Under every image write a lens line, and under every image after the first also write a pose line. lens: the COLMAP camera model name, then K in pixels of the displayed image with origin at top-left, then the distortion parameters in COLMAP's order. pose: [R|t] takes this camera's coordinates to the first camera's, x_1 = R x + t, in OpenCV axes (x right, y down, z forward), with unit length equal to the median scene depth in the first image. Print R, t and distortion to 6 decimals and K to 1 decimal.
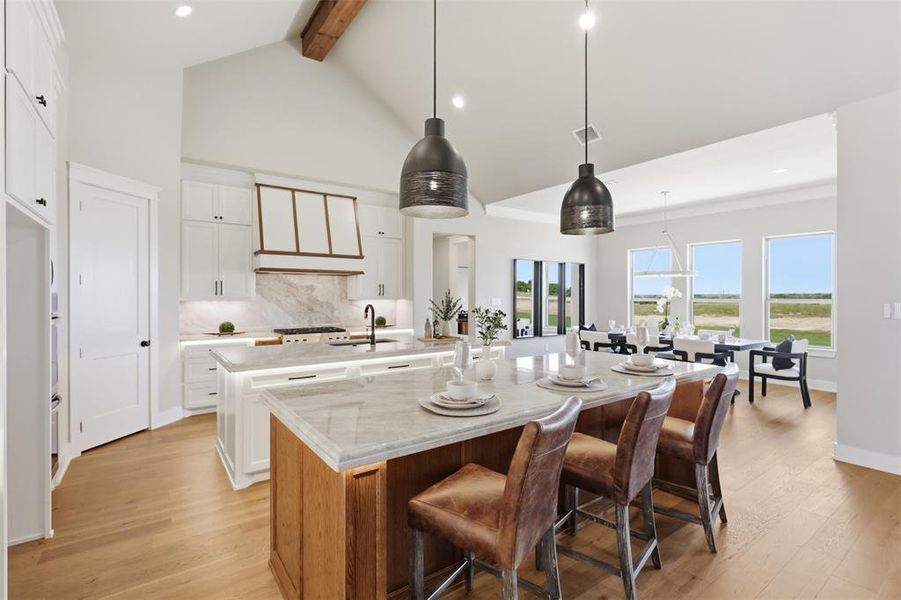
lens RADIAL K [[422.1, 0, 448.2], [0, 422.1, 295.0], [0, 0, 1]] dist [0.004090, 0.000733]
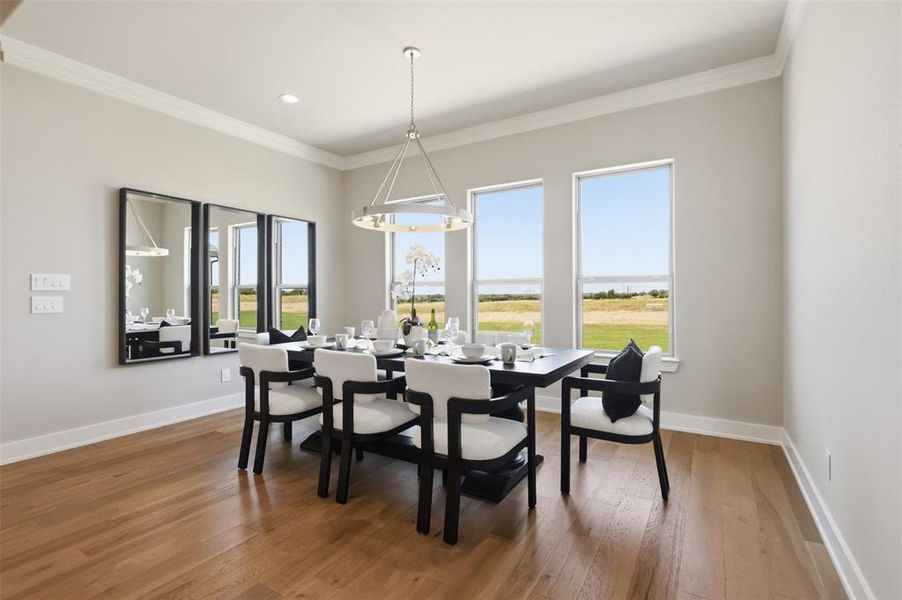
lens RADIAL K [[422.6, 0, 444.5], [0, 422.6, 299.8], [0, 0, 1]] dist [0.004090, 0.000733]
pose [[0.922073, -0.005780, 0.386973, 0.432391], [0.000655, 0.999910, 0.013374, 0.042634], [-0.387016, -0.012079, 0.921994, 0.647632]]
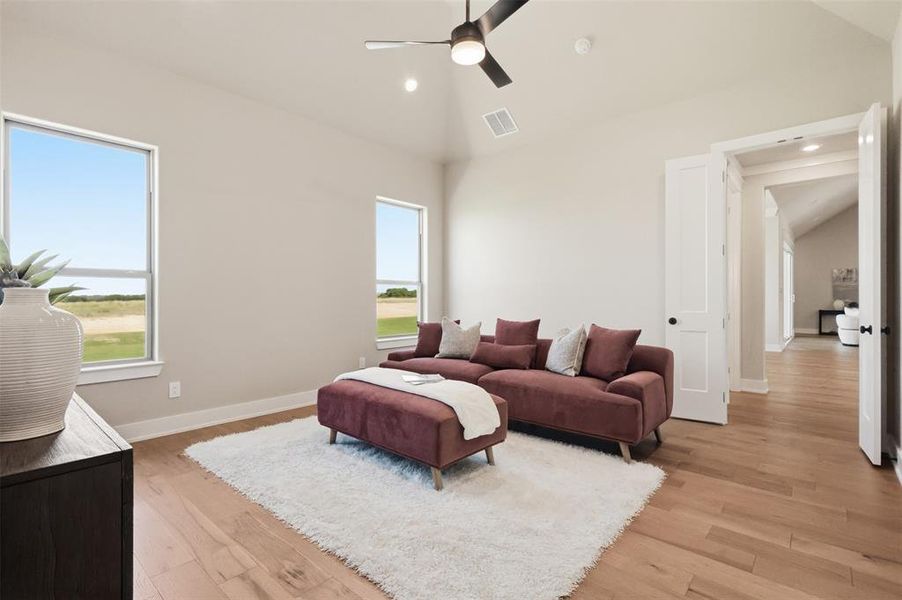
lens RADIAL K [[422.6, 0, 453.9], [0, 422.6, 296.5], [0, 0, 1]] dist [0.004090, 0.000733]
pose [[-0.281979, -0.009102, 0.959377, -0.516811], [-0.004518, 0.999957, 0.008159, 0.036504], [-0.959410, -0.002034, -0.282008, 2.290674]]
